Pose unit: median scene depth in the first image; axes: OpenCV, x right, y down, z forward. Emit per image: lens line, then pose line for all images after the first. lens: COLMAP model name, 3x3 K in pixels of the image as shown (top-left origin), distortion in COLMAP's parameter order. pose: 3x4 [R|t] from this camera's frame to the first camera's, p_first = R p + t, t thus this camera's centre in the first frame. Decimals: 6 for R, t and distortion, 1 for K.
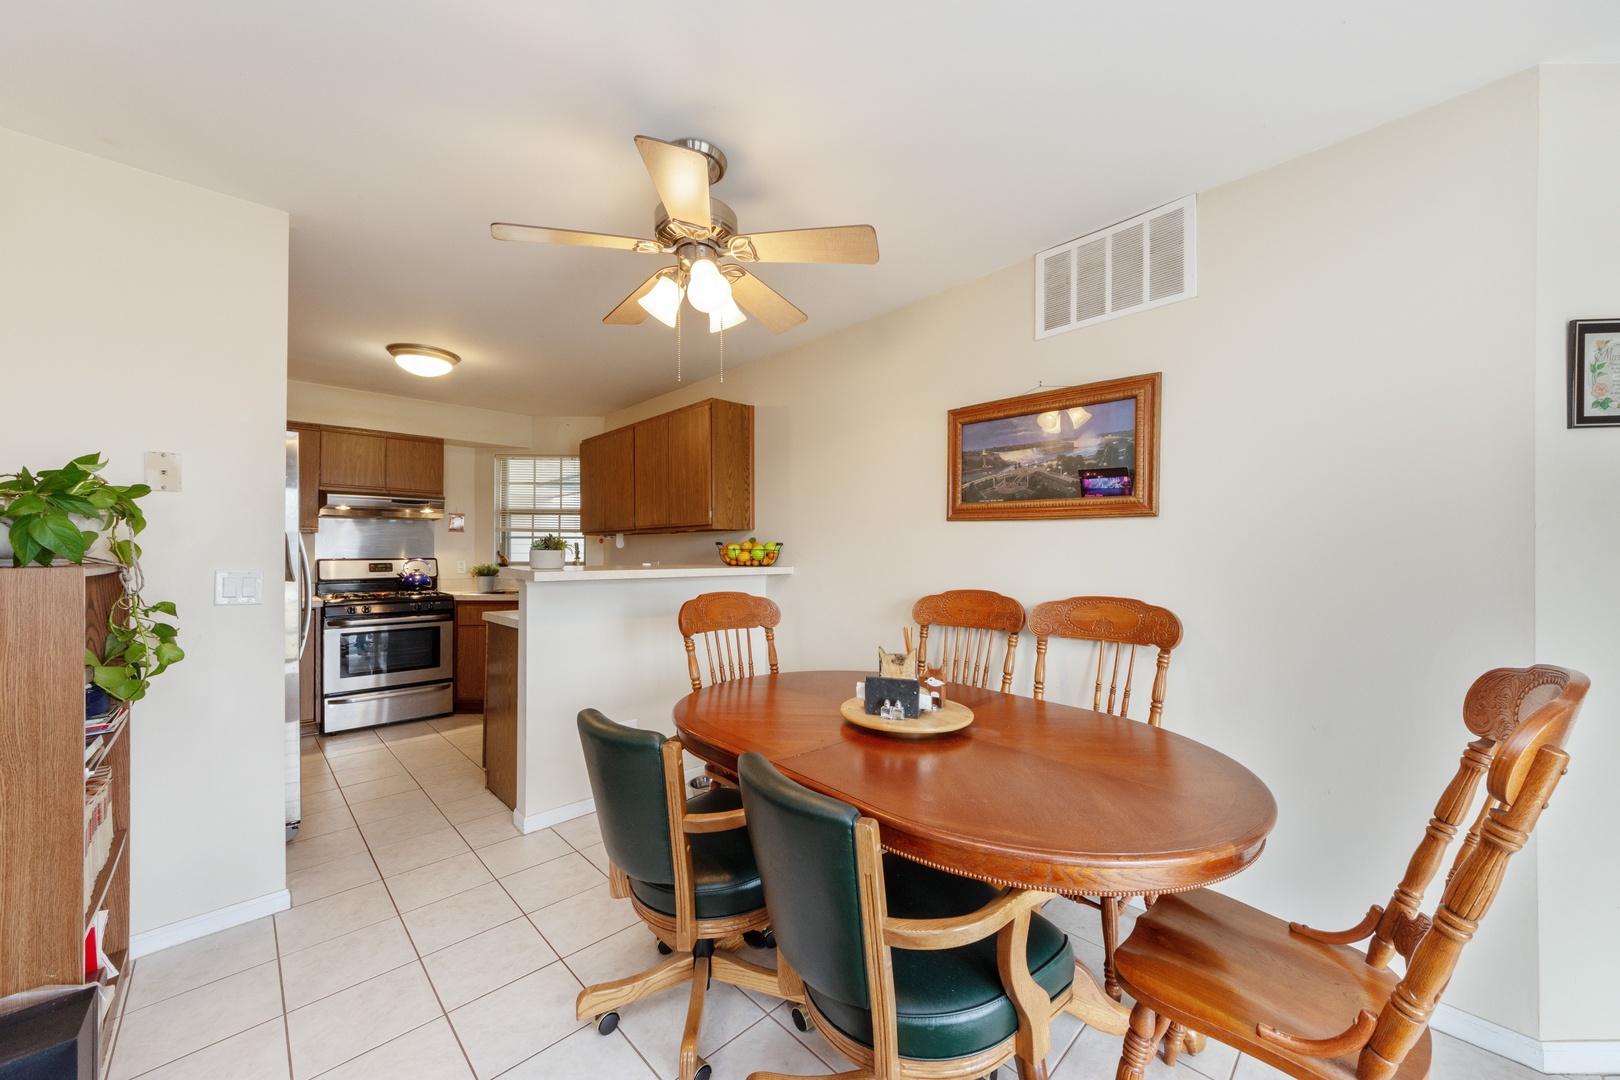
lens RADIAL K [[584.0, 0, 812.0], [0, 584.0, 544.4], [0, 0, 1]] dist [-0.000791, -0.000028]
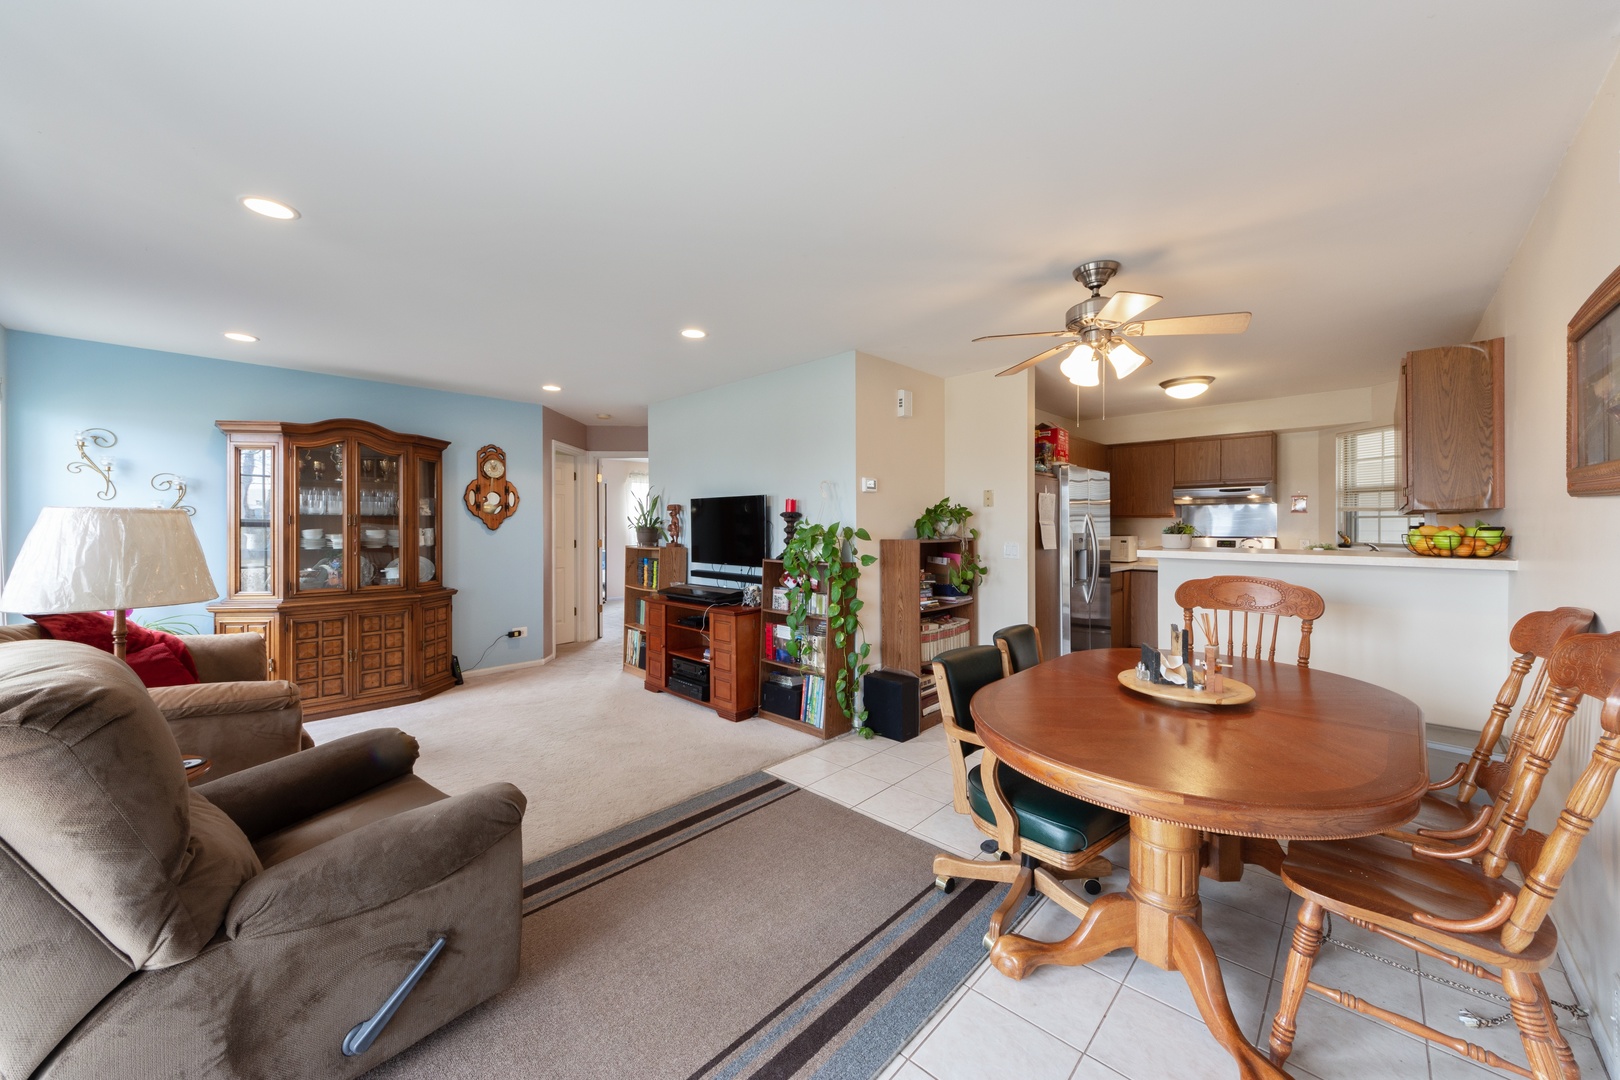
lens RADIAL K [[584.0, 0, 816.6], [0, 584.0, 528.6], [0, 0, 1]] dist [-0.000791, -0.000028]
pose [[0.039287, 0.006837, -0.999205, 0.432639], [0.010895, 0.999914, 0.007270, -0.010953], [0.999169, -0.011172, 0.039209, 0.085252]]
